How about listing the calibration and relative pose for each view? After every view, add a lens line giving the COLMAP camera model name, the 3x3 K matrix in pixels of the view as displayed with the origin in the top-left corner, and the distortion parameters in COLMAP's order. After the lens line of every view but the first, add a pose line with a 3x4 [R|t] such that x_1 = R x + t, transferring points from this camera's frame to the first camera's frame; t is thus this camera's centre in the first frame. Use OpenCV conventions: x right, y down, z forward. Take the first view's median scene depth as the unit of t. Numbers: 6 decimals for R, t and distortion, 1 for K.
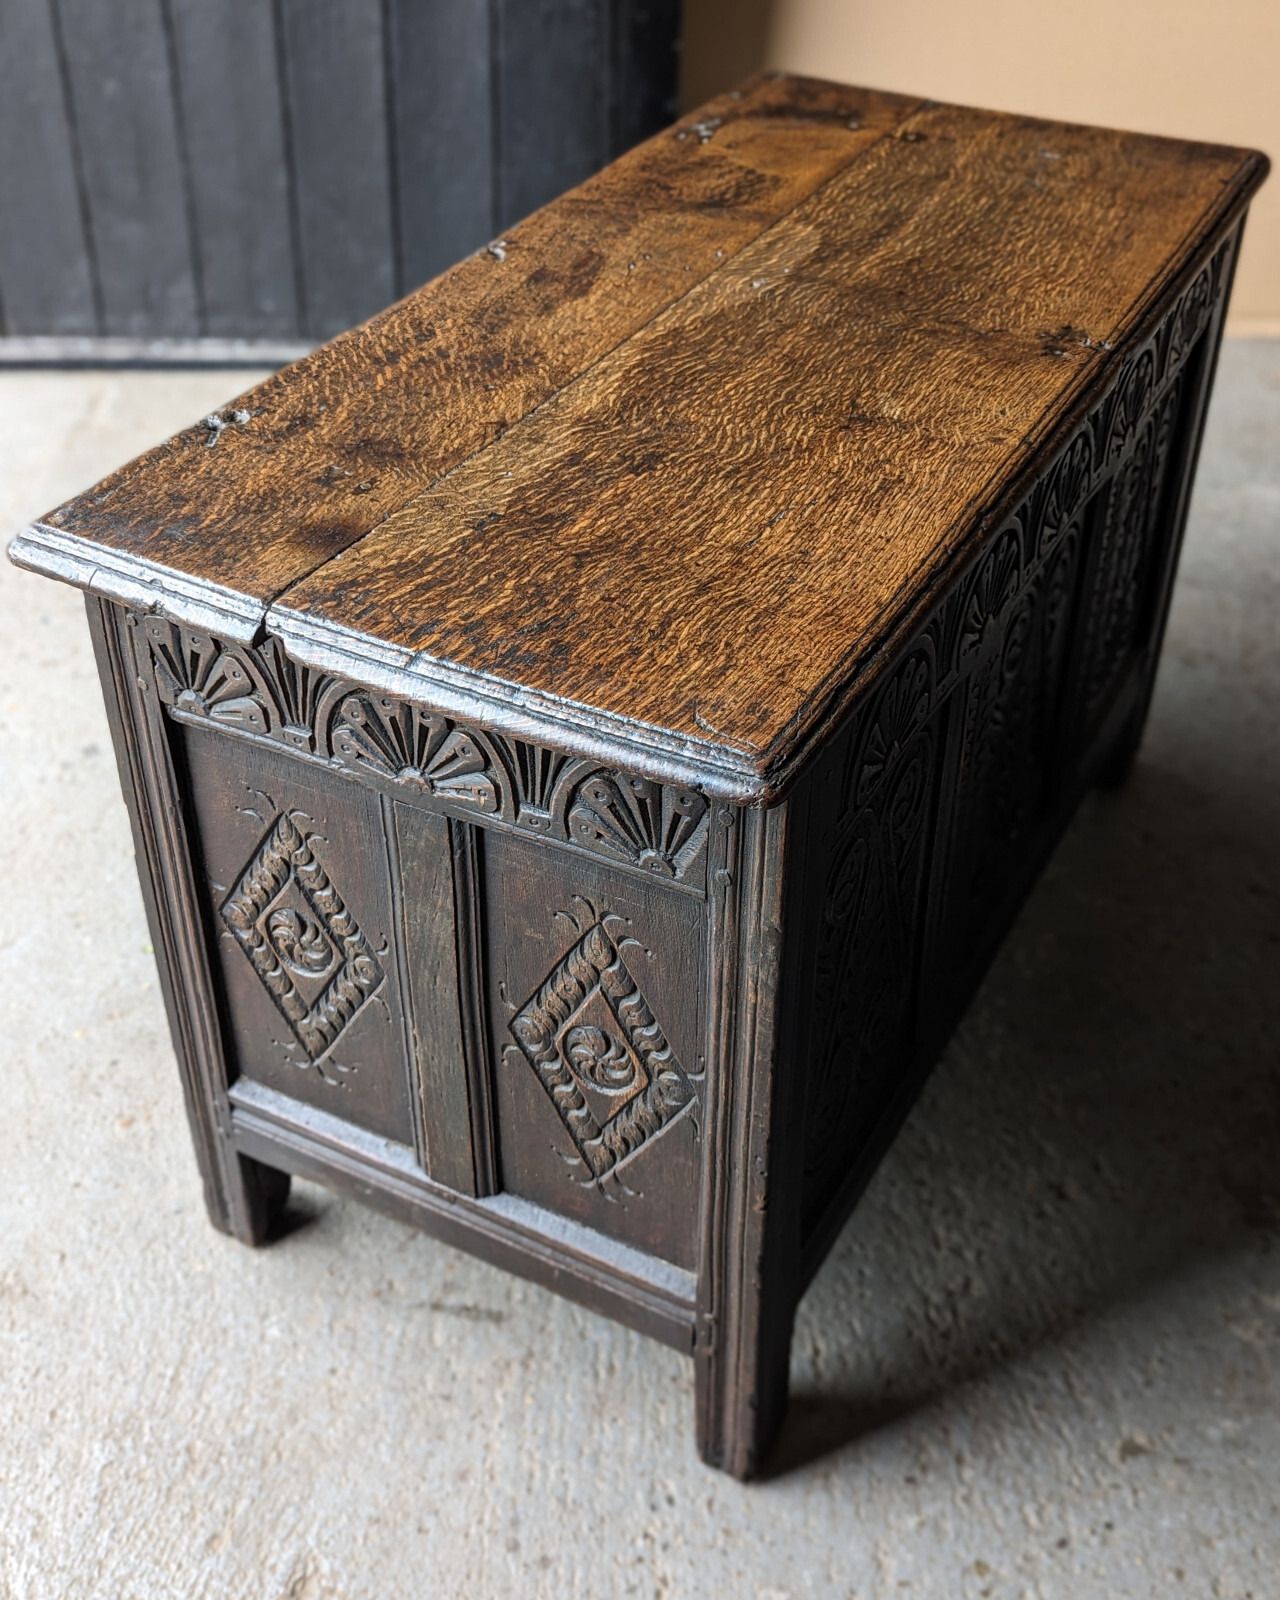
lens RADIAL K [[1925.9, 0, 674.2], [0, 1925.9, 737.7], [0, 0, 1]] dist [0.047894, 0.000000]
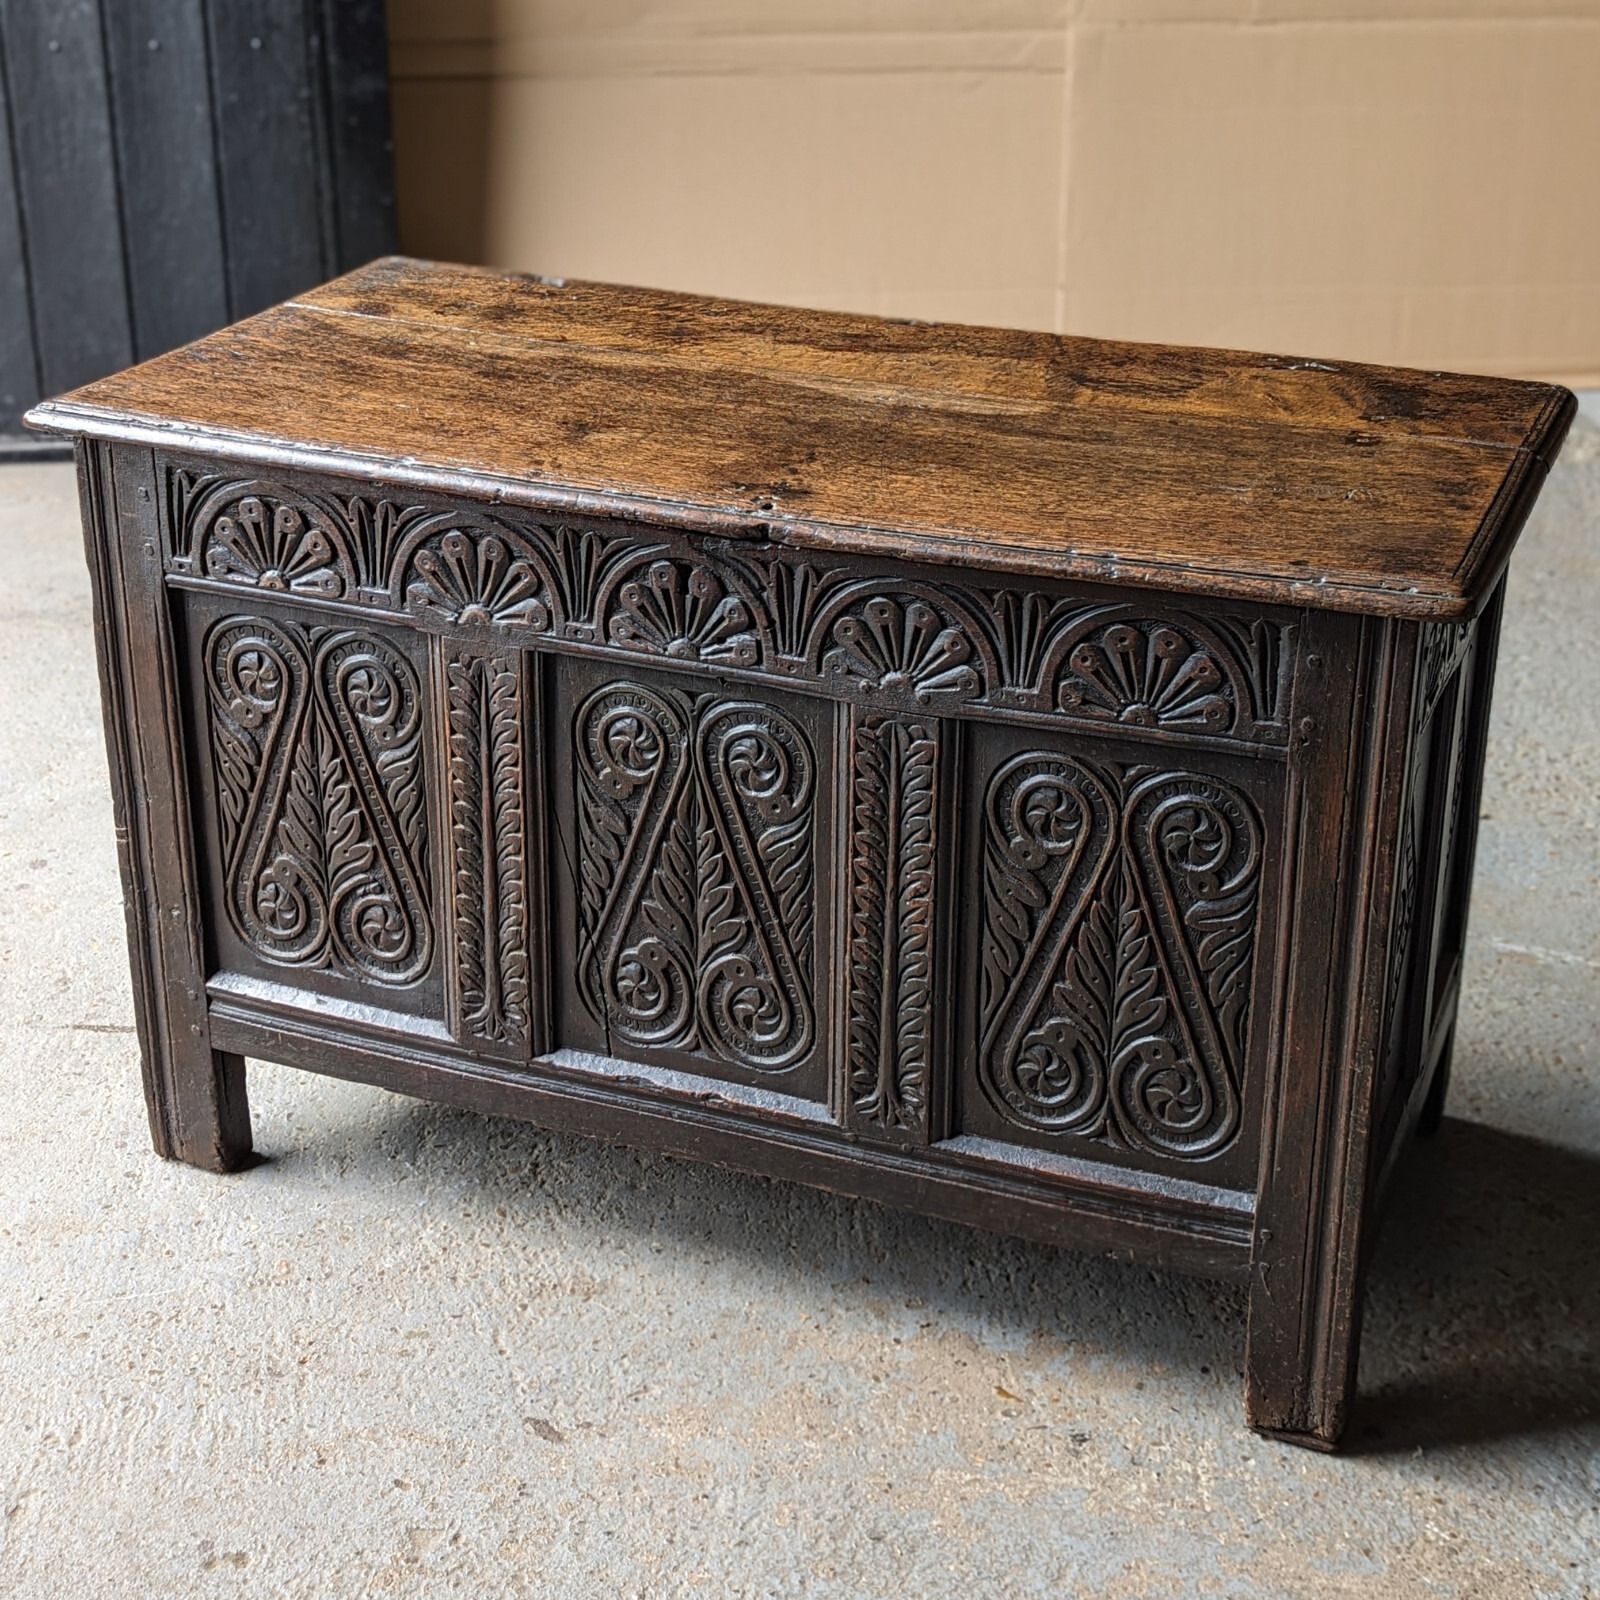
lens RADIAL K [[2525.3, 0, 810.2], [0, 2525.3, 680.9], [0, 0, 1]] dist [0.076761, 0.000000]
pose [[0.090111, 0.371490, -0.924054, 1.451713], [-0.587903, 0.768766, 0.251731, -0.481444], [0.803897, 0.520571, 0.287674, 0.759214]]
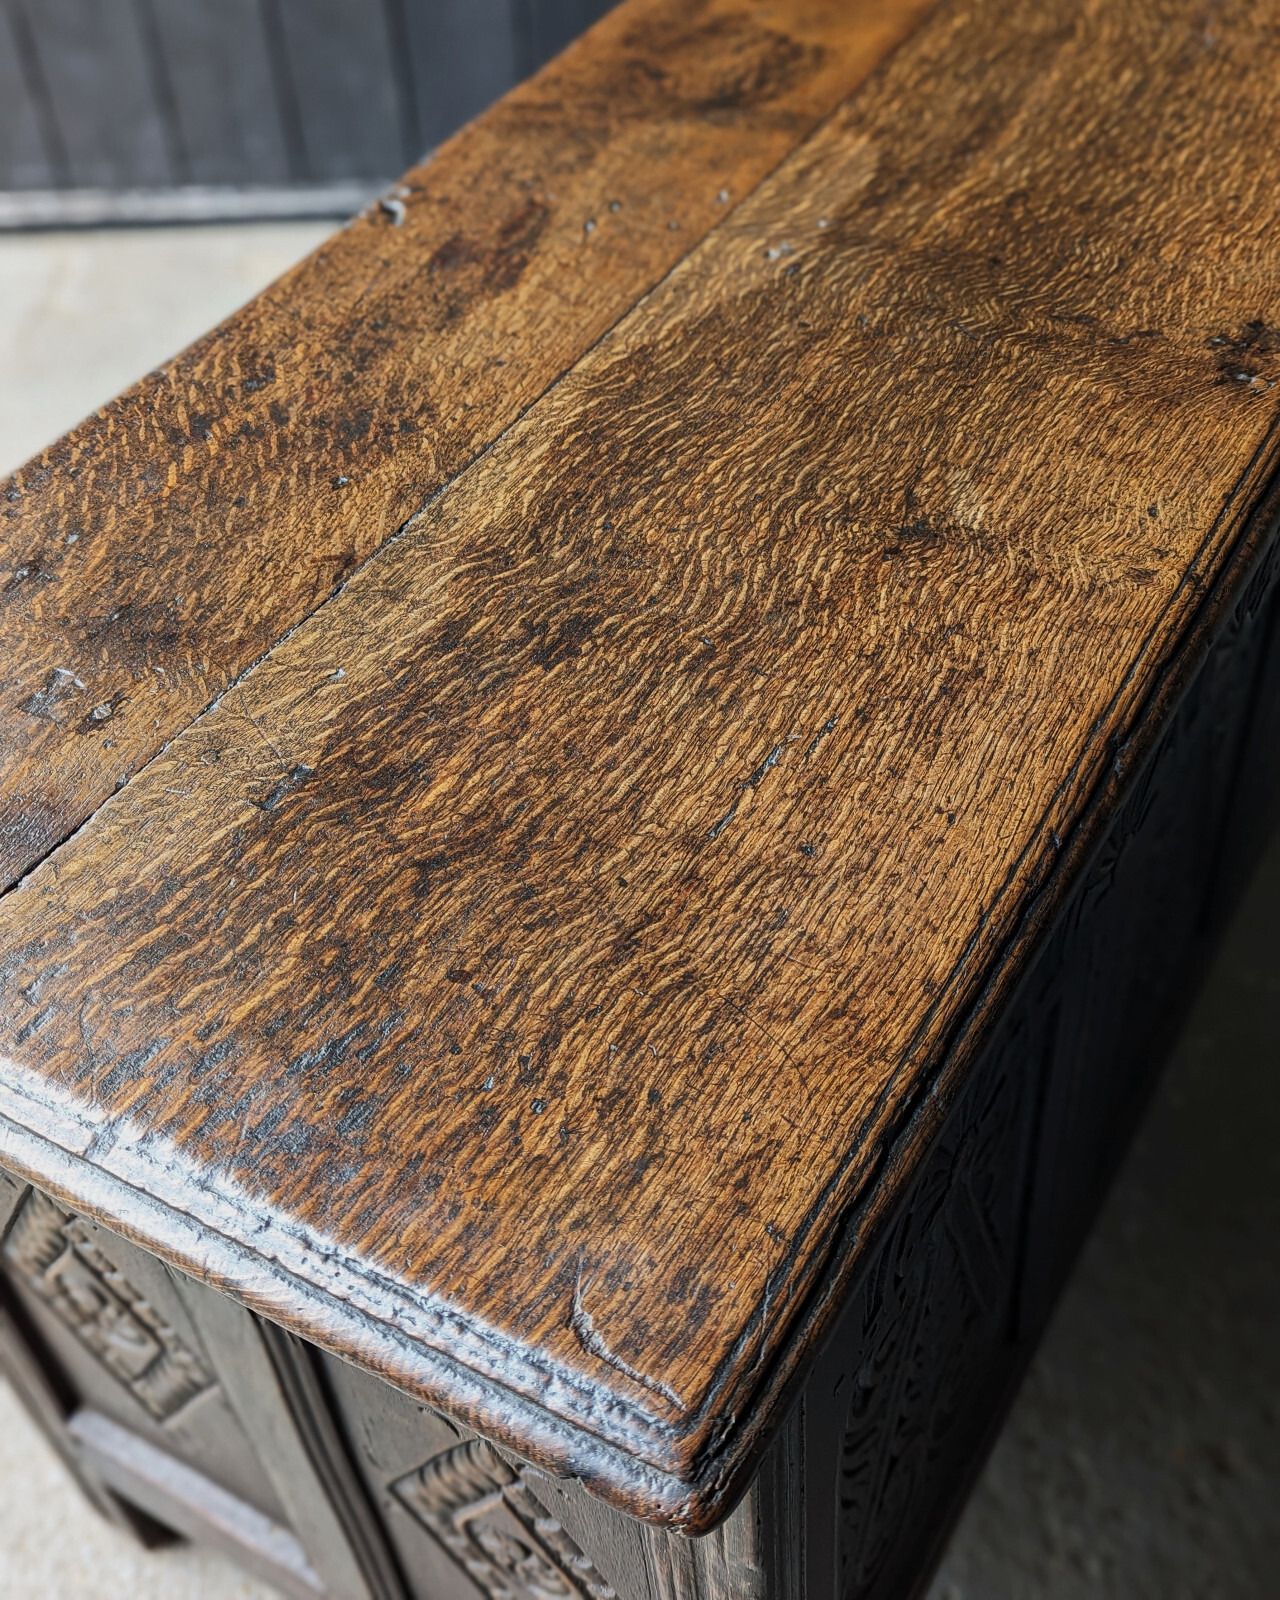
lens RADIAL K [[1839.2, 0, 669.8], [0, 1839.2, 722.0], [0, 0, 1]] dist [0.053805, 0.000000]
pose [[0.996562, -0.013949, -0.081664, 0.063465], [0.025932, 0.988712, 0.147570, -0.191760], [0.078683, -0.149181, 0.985674, 0.394162]]
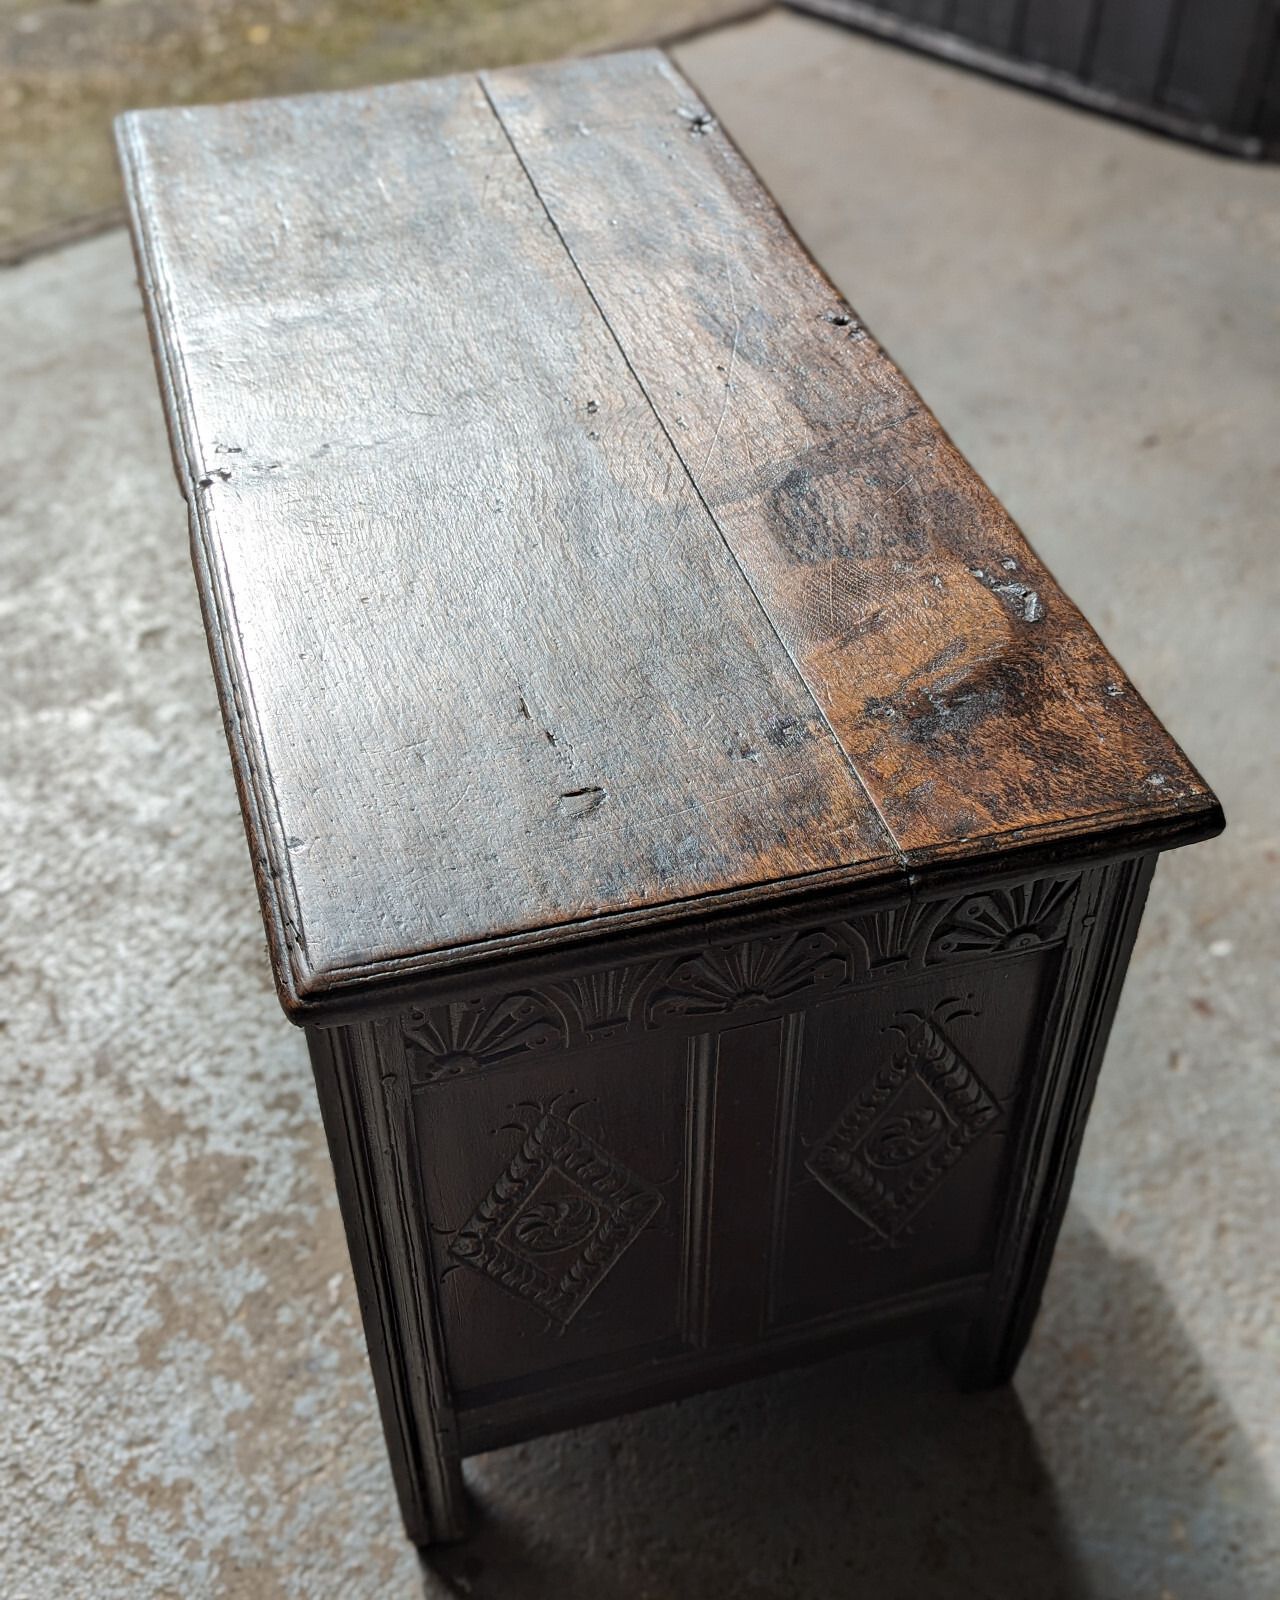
lens RADIAL K [[1839.2, 0, 629.9], [0, 1839.2, 795.3], [0, 0, 1]] dist [0.053805, 0.000000]
pose [[-0.728729, 0.463949, -0.503692, 0.612636], [-0.406237, 0.299254, 0.863376, -1.043054], [0.551295, 0.833785, -0.029602, 1.334700]]
